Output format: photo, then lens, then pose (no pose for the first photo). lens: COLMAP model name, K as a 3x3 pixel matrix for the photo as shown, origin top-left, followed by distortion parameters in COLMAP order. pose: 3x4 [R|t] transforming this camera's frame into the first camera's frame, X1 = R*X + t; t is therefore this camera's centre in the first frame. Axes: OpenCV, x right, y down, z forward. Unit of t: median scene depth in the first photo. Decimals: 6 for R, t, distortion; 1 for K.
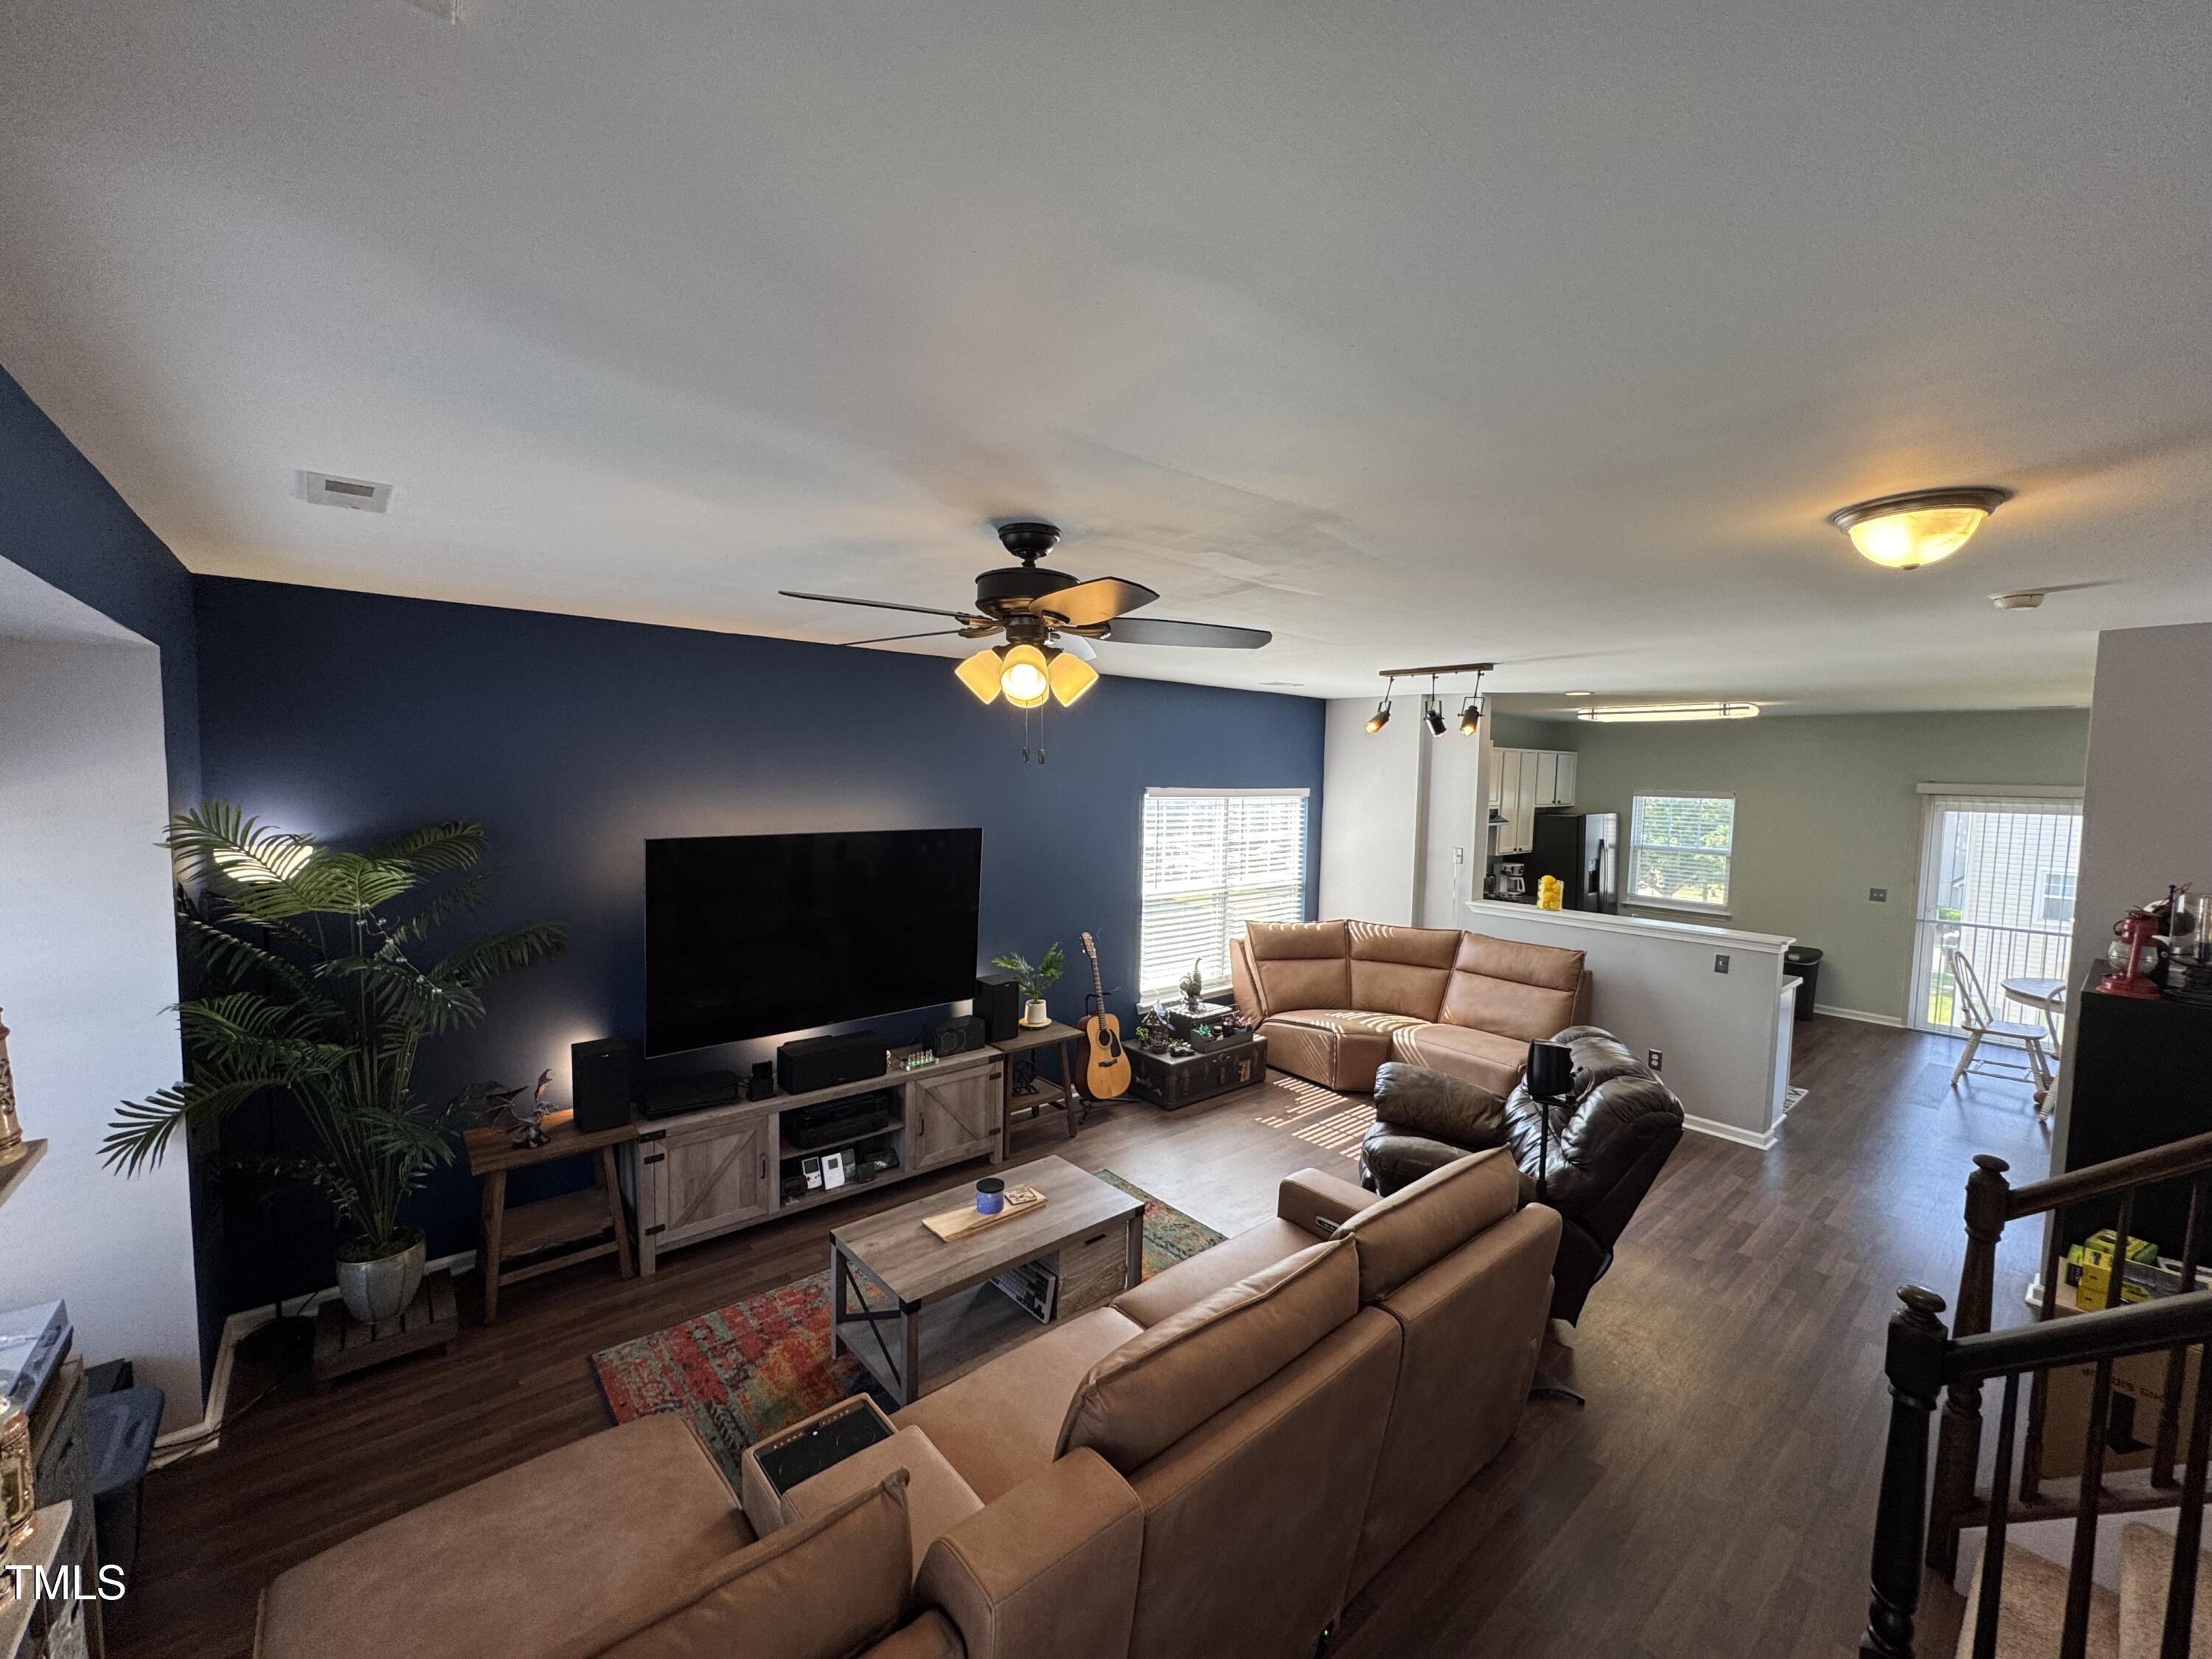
lens RADIAL K [[881.4, 0, 1104.3], [0, 881.4, 828.0], [0, 0, 1]] dist [-0.002502, 0.000536]
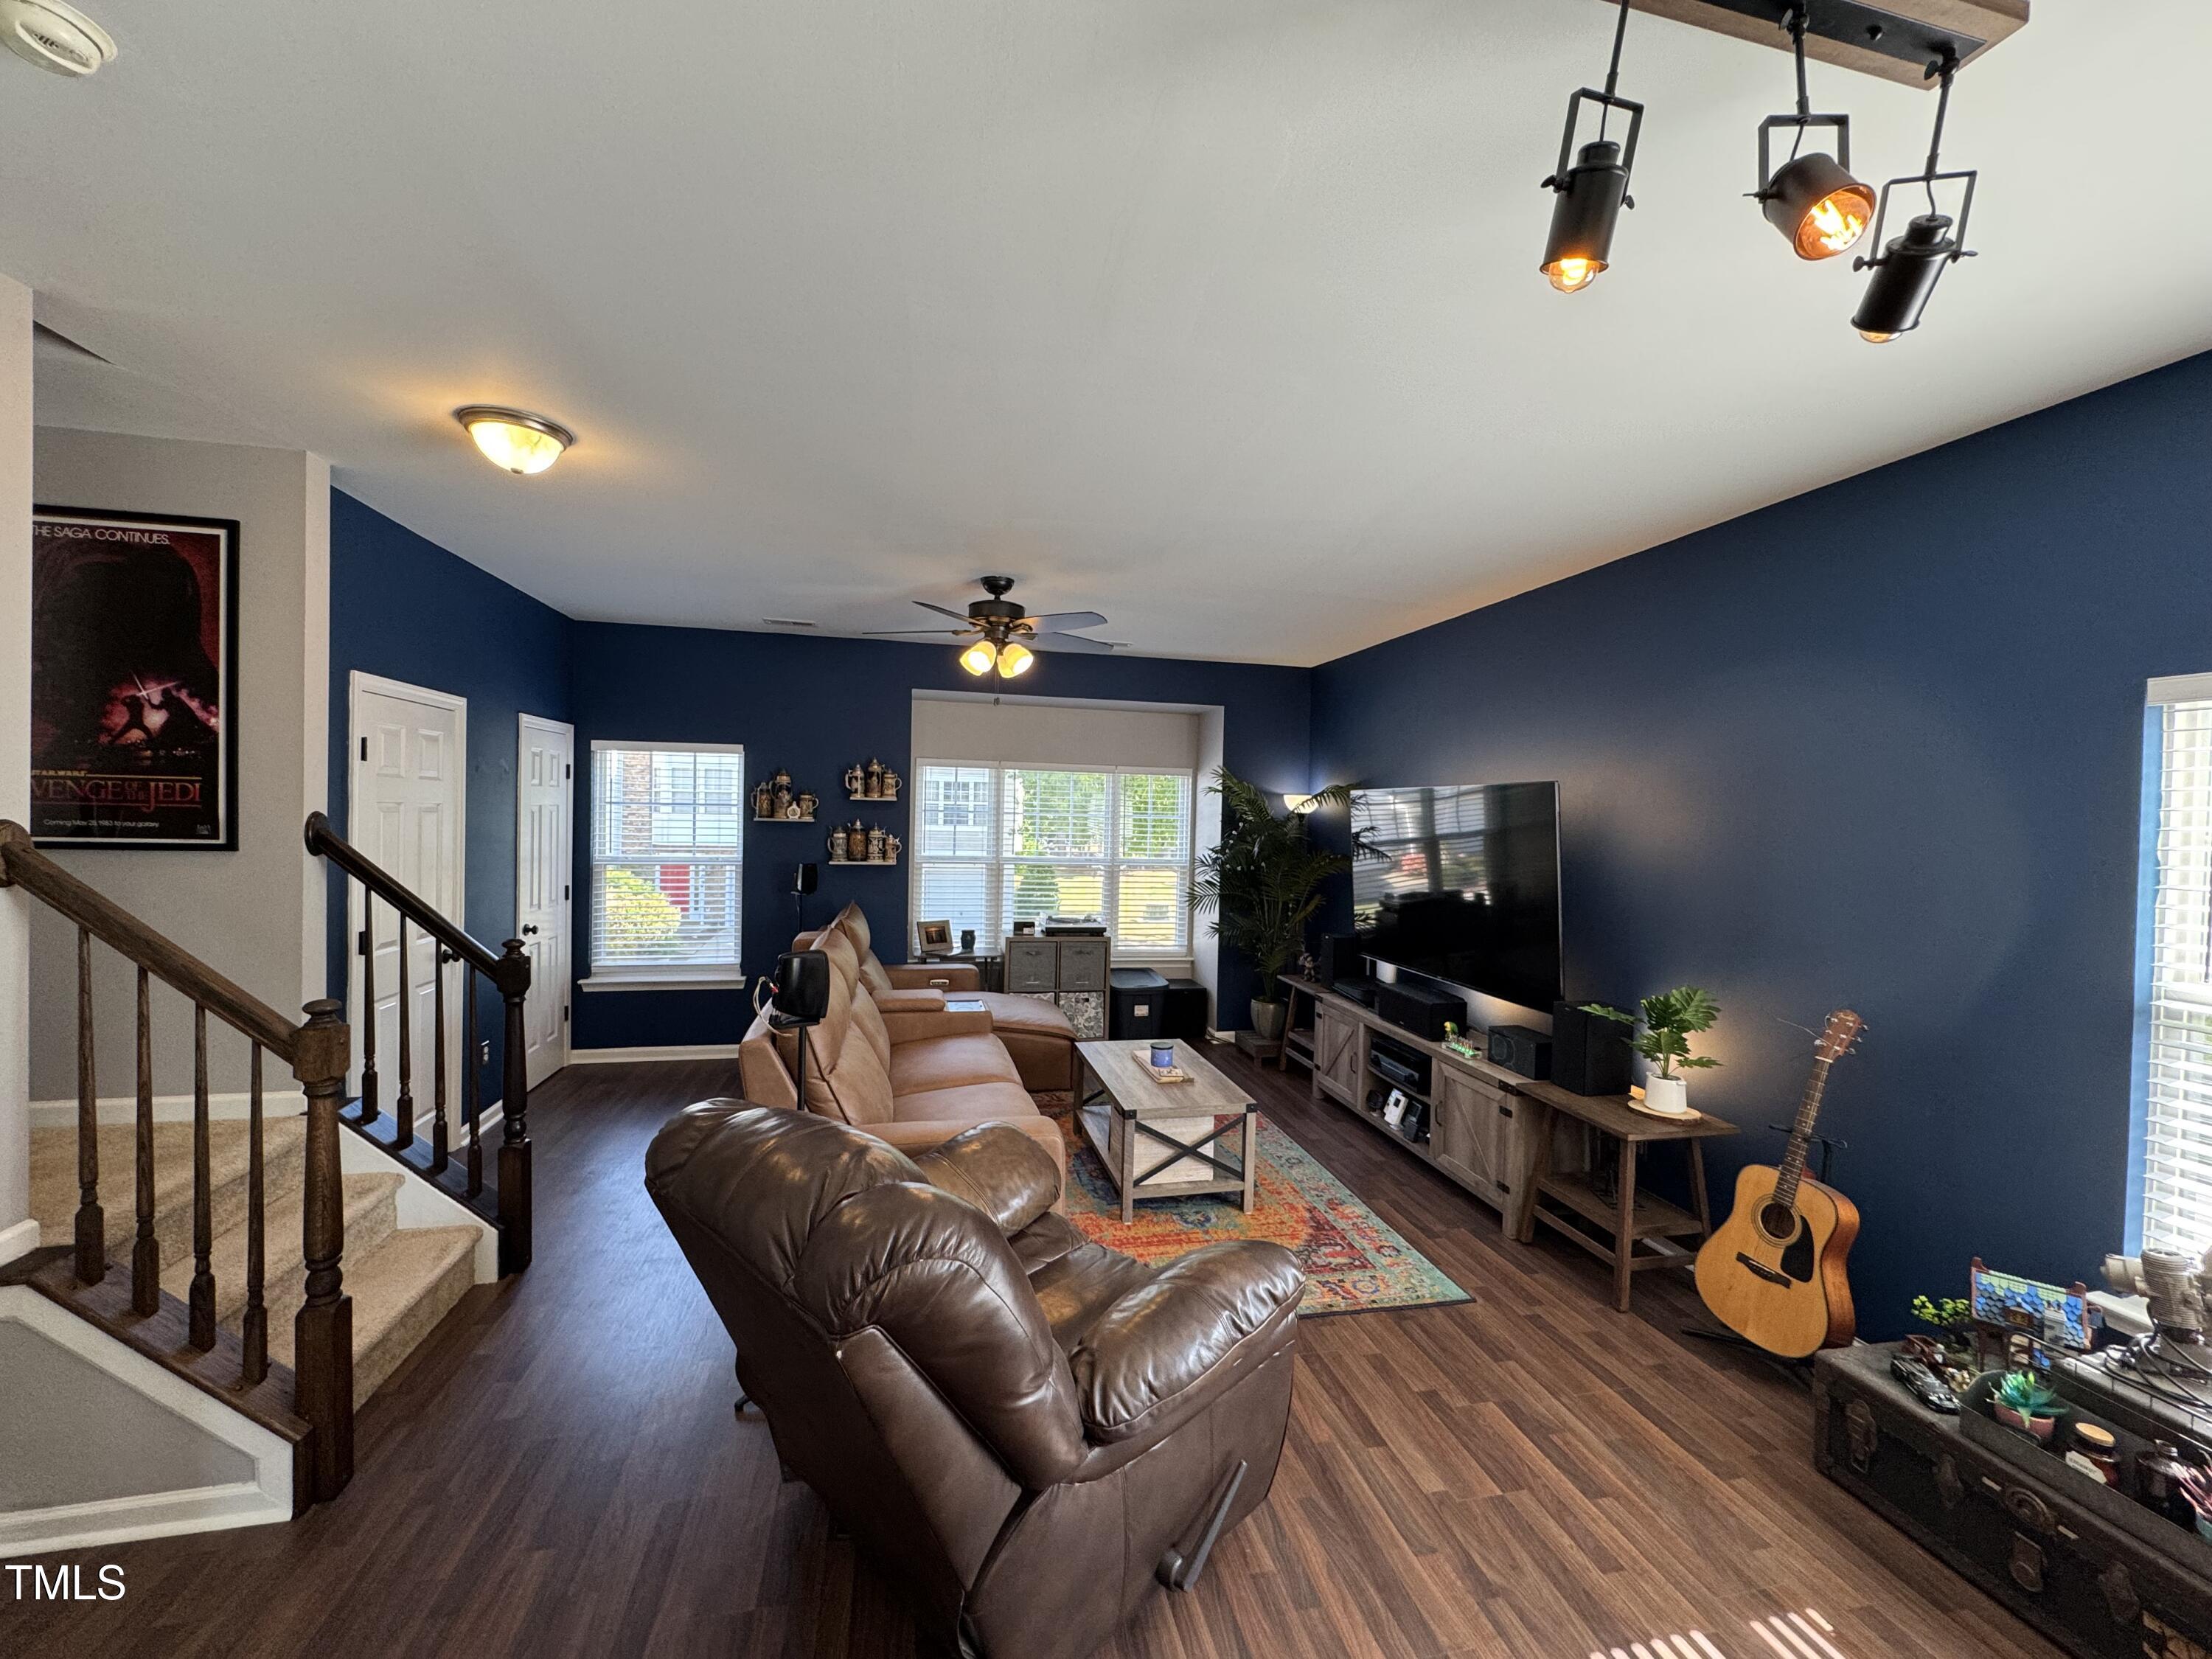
lens RADIAL K [[881.4, 0, 1104.3], [0, 881.4, 828.0], [0, 0, 1]] dist [-0.002502, 0.000536]
pose [[-0.481185, -0.015954, -0.876474, 1.040794], [-0.078878, 0.996567, 0.025164, 0.076605], [0.873063, 0.081243, -0.480791, 1.562274]]
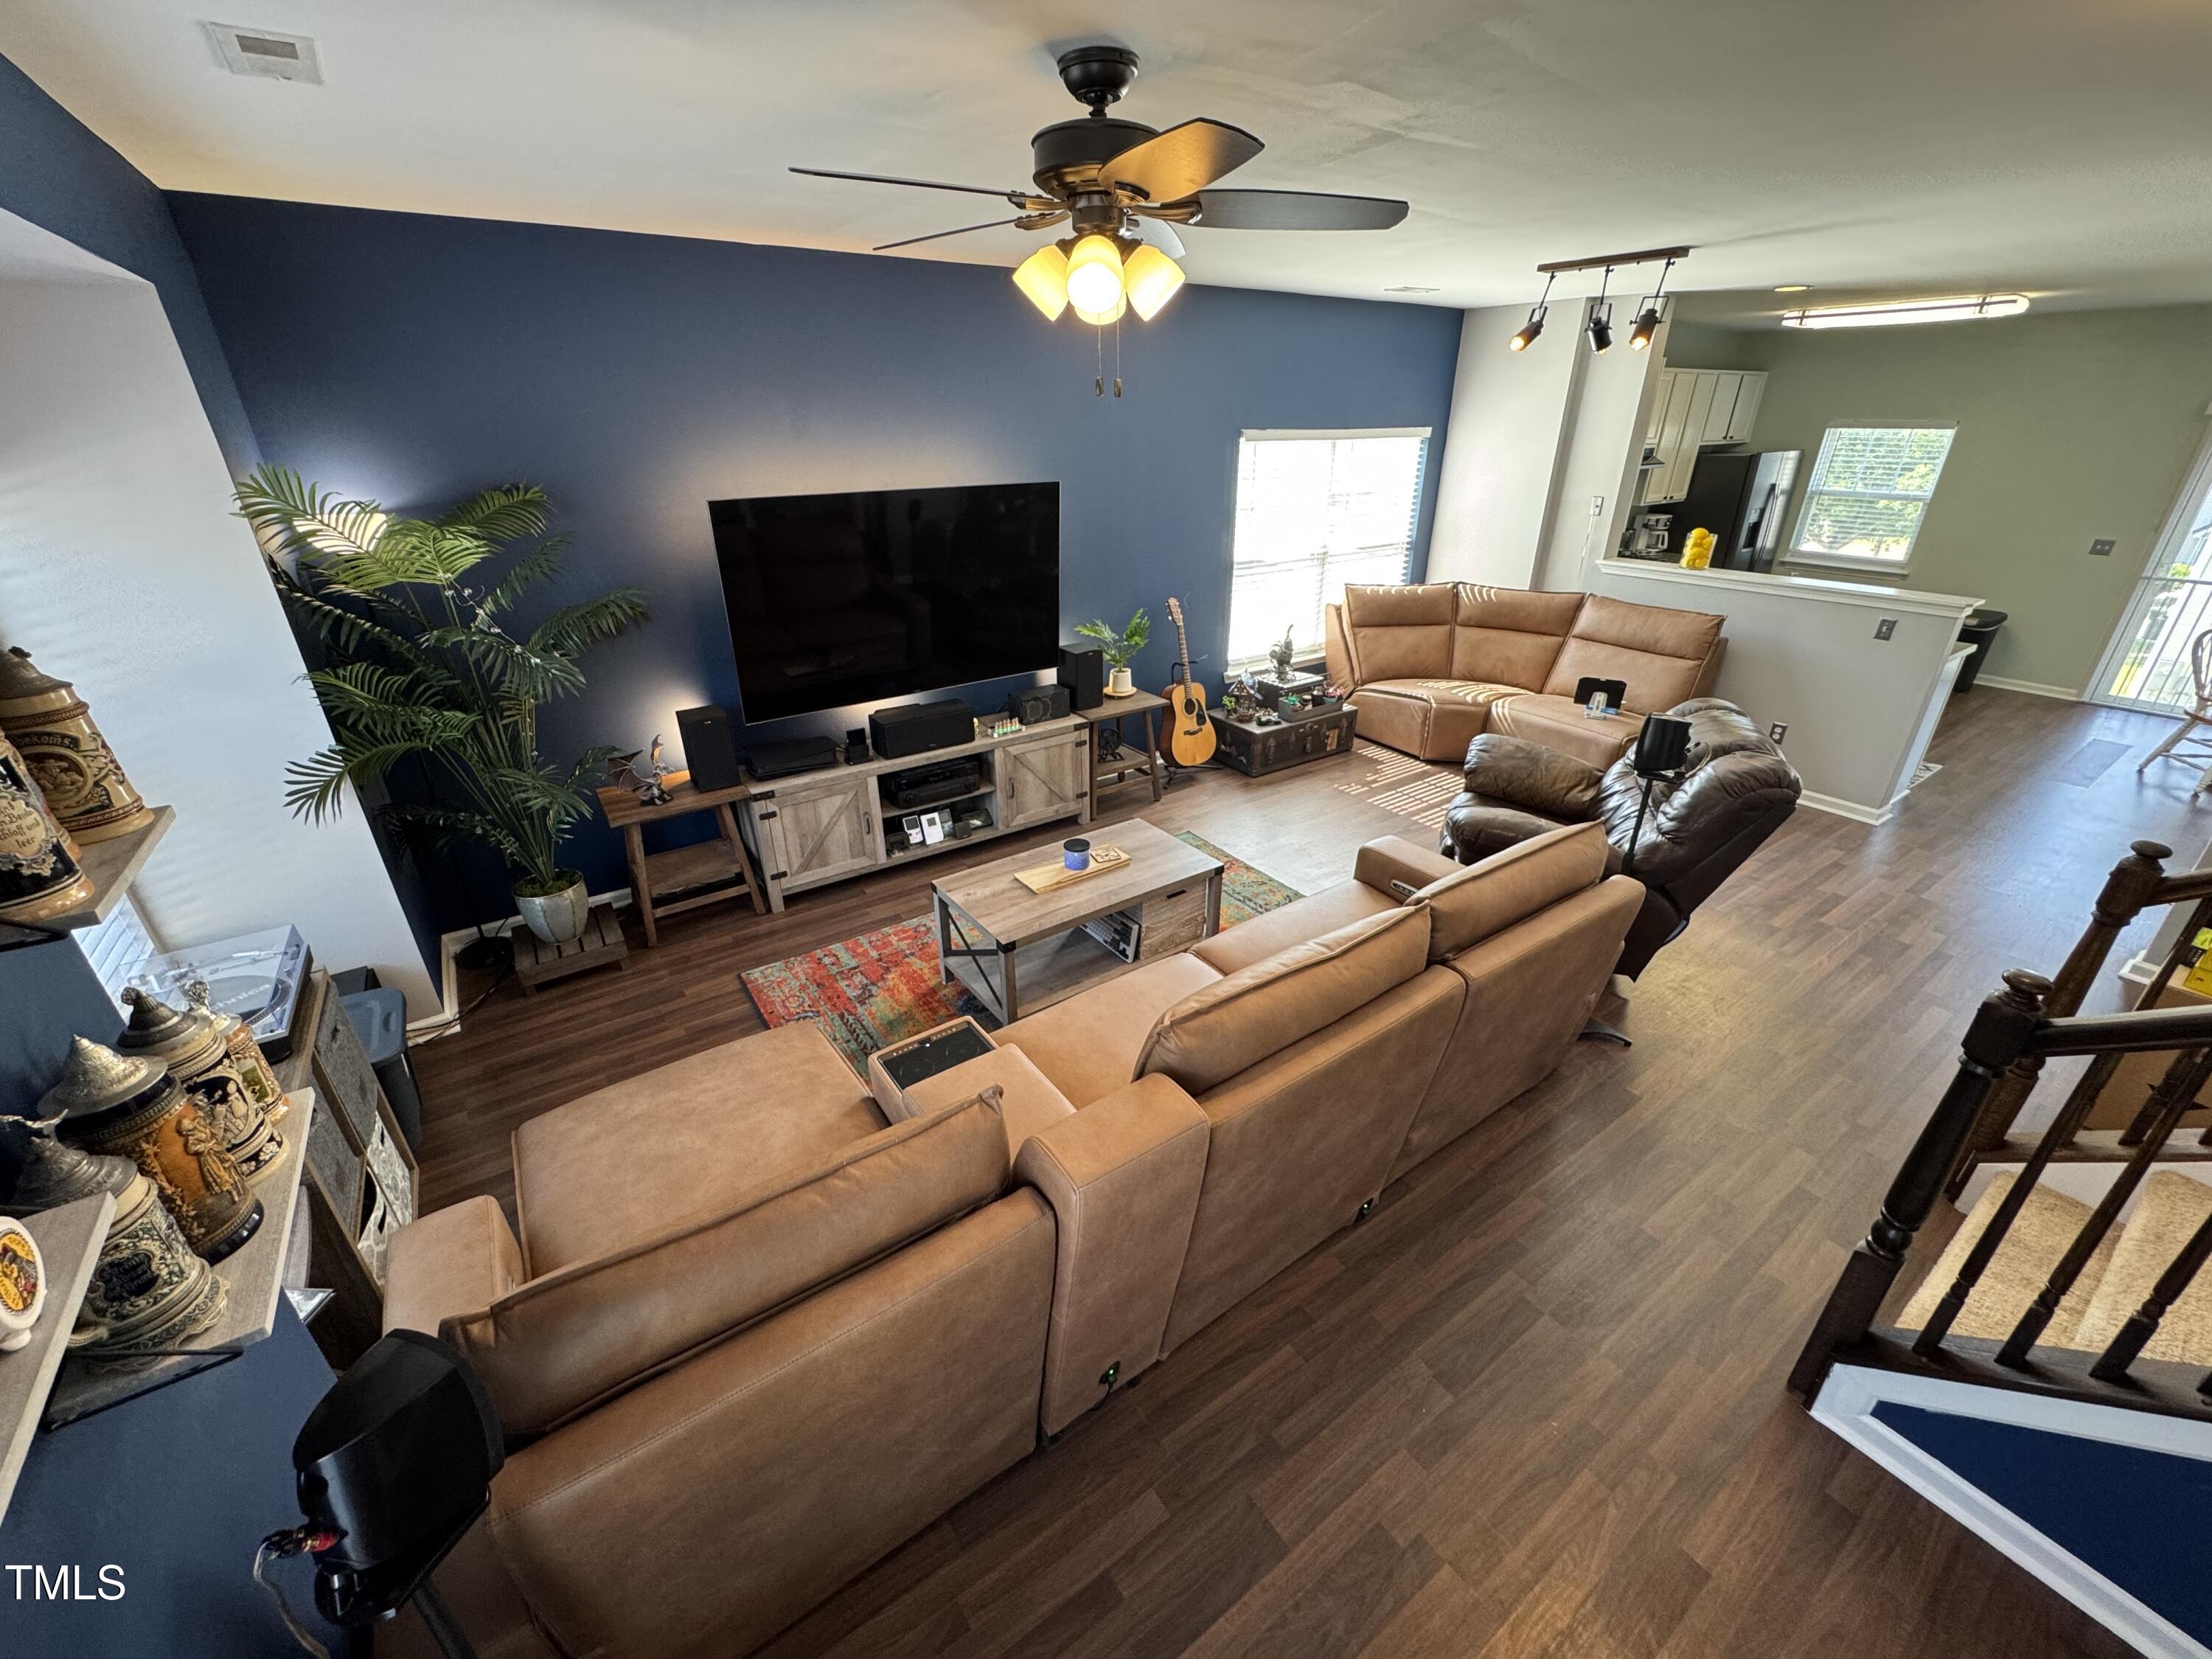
lens RADIAL K [[881.4, 0, 1104.3], [0, 881.4, 828.0], [0, 0, 1]] dist [-0.002502, 0.000536]
pose [[0.995086, 0.018700, -0.097232, 0.005618], [0.018025, 0.931381, 0.363598, 0.004643], [0.097360, -0.363564, 0.926468, 0.037228]]
